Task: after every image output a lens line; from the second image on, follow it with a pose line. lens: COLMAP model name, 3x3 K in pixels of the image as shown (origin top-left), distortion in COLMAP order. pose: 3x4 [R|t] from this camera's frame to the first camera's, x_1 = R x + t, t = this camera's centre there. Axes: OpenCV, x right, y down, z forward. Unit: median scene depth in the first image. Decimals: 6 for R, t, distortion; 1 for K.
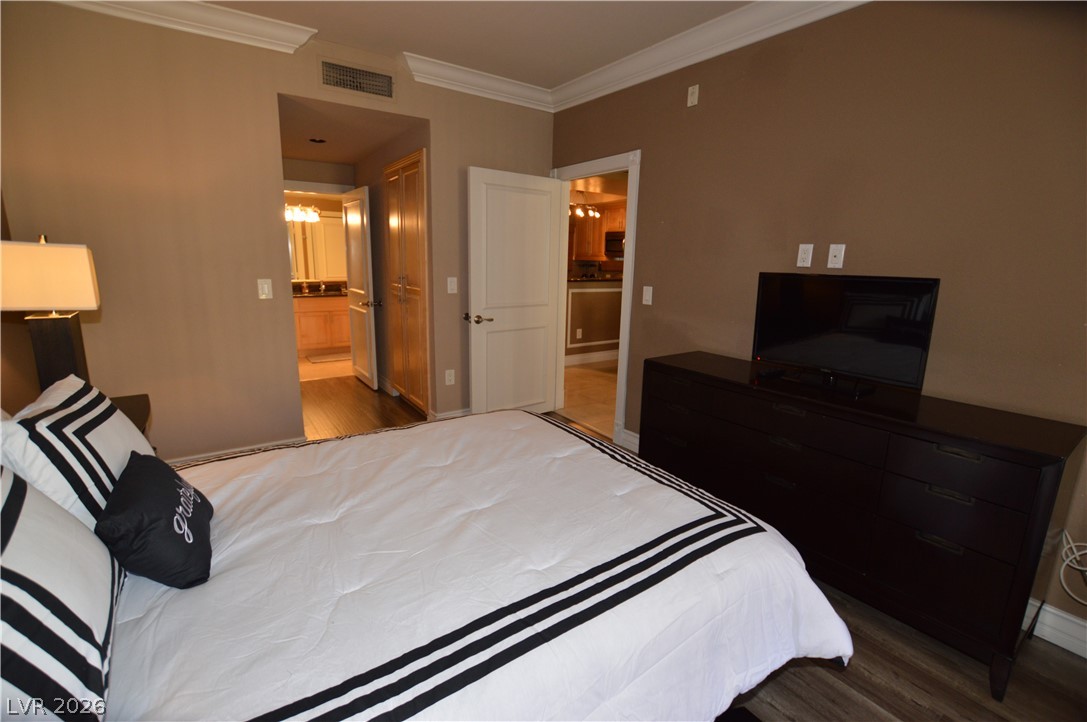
lens RADIAL K [[488.3, 0, 543.5], [0, 488.3, 361.0], [0, 0, 1]] dist [-0.025321, 0.001391]
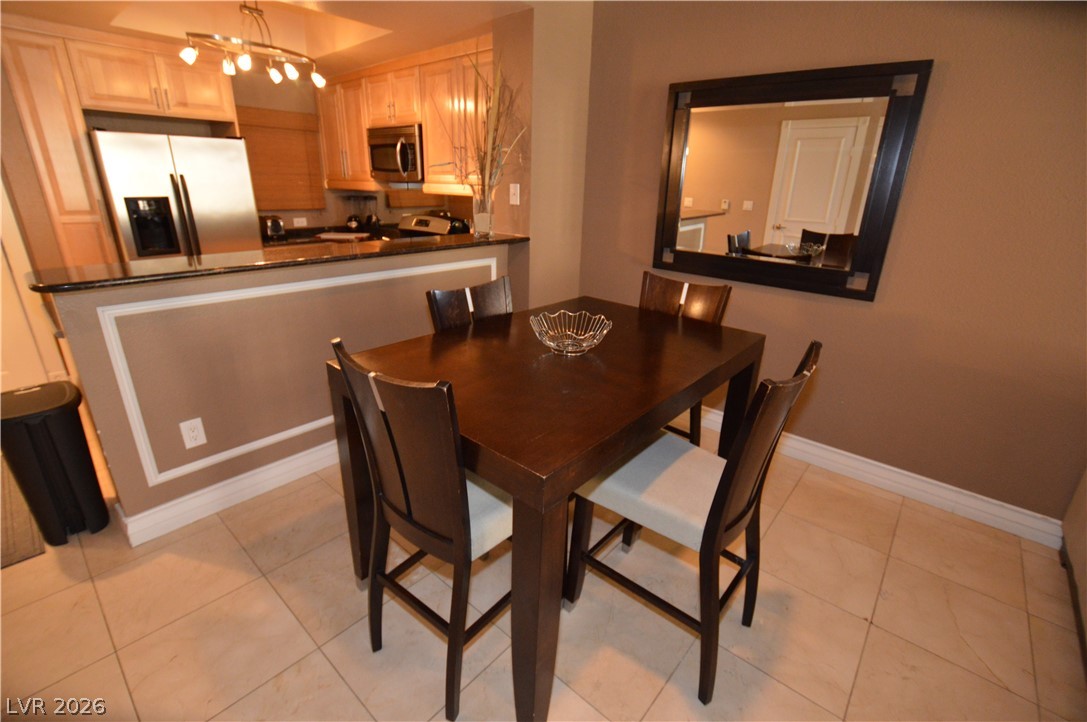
lens RADIAL K [[488.3, 0, 543.5], [0, 488.3, 361.0], [0, 0, 1]] dist [-0.025321, 0.001391]
pose [[0.973361, -0.074800, 0.216735, 0.174319], [0.040760, 0.986682, 0.157471, -0.107187], [-0.225627, -0.144442, 0.963446, 0.470716]]
